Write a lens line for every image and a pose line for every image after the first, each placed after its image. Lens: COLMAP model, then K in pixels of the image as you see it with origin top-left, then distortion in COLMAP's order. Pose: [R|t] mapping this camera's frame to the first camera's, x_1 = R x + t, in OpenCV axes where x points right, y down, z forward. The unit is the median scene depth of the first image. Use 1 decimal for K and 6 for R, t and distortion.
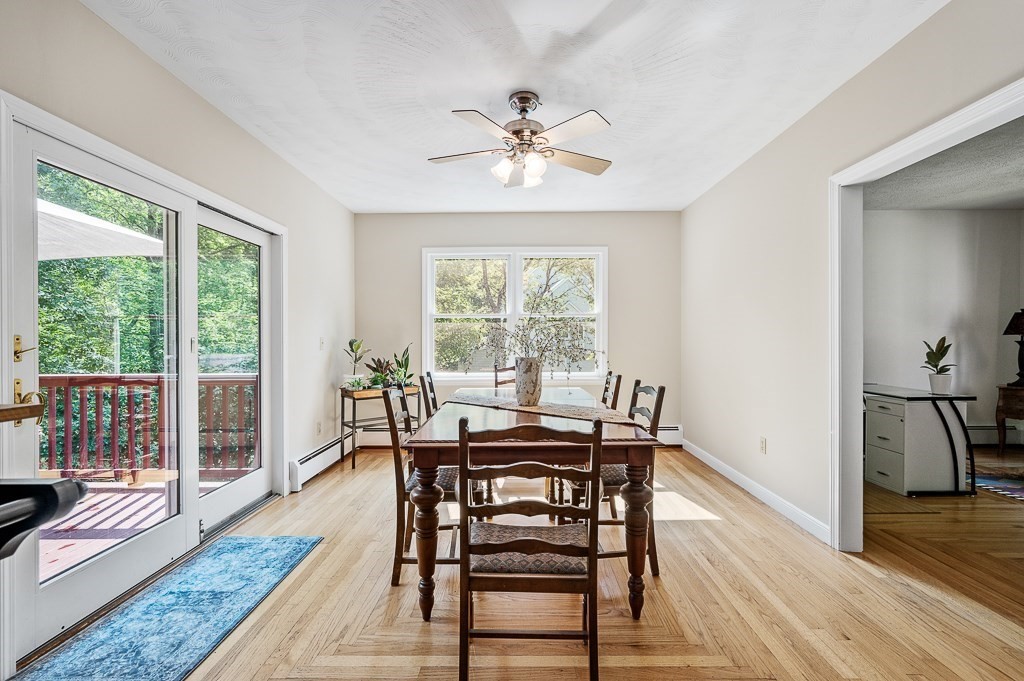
lens RADIAL K [[432.9, 0, 510.6], [0, 432.9, 342.1], [0, 0, 1]] dist [0.001221, 0.000282]
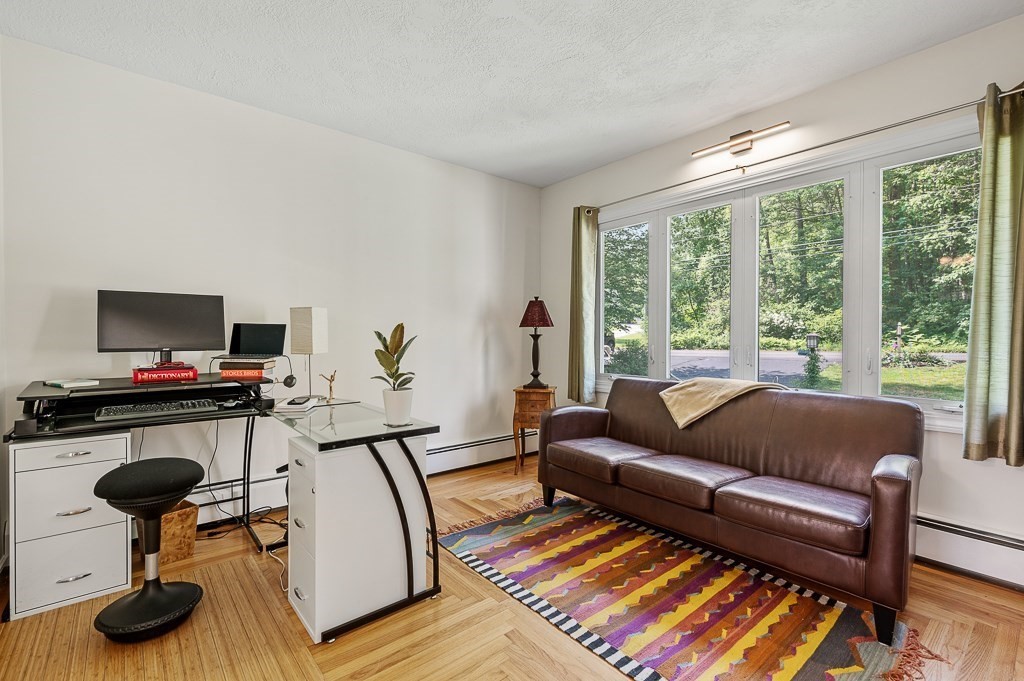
lens RADIAL K [[459.0, 0, 505.6], [0, 459.0, 341.9], [0, 0, 1]] dist [0.014565, -0.000332]
pose [[0.767389, -0.004055, 0.641170, 0.574617], [-0.001066, 0.999971, 0.007600, 0.005368], [-0.641182, -0.006515, 0.767362, 0.358985]]
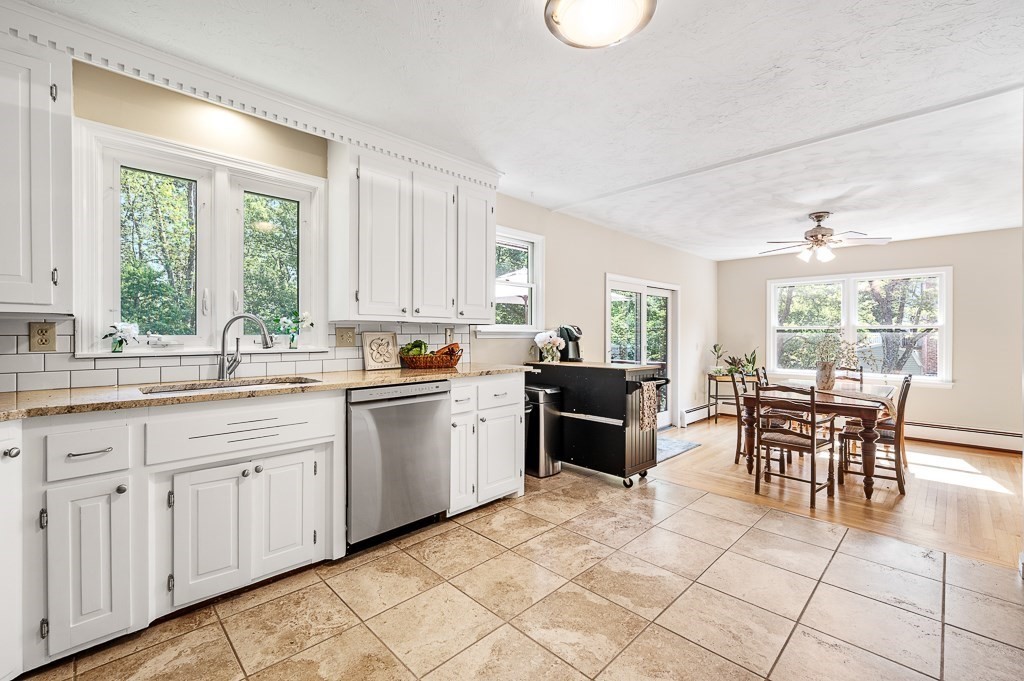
lens RADIAL K [[432.9, 0, 509.3], [0, 432.9, 333.4], [0, 0, 1]] dist [0.001221, 0.000282]
pose [[0.702557, 0.004580, -0.711613, 0.246987], [-0.006681, 0.999978, -0.000160, -0.042346], [0.711596, 0.004867, 0.702572, -0.695879]]
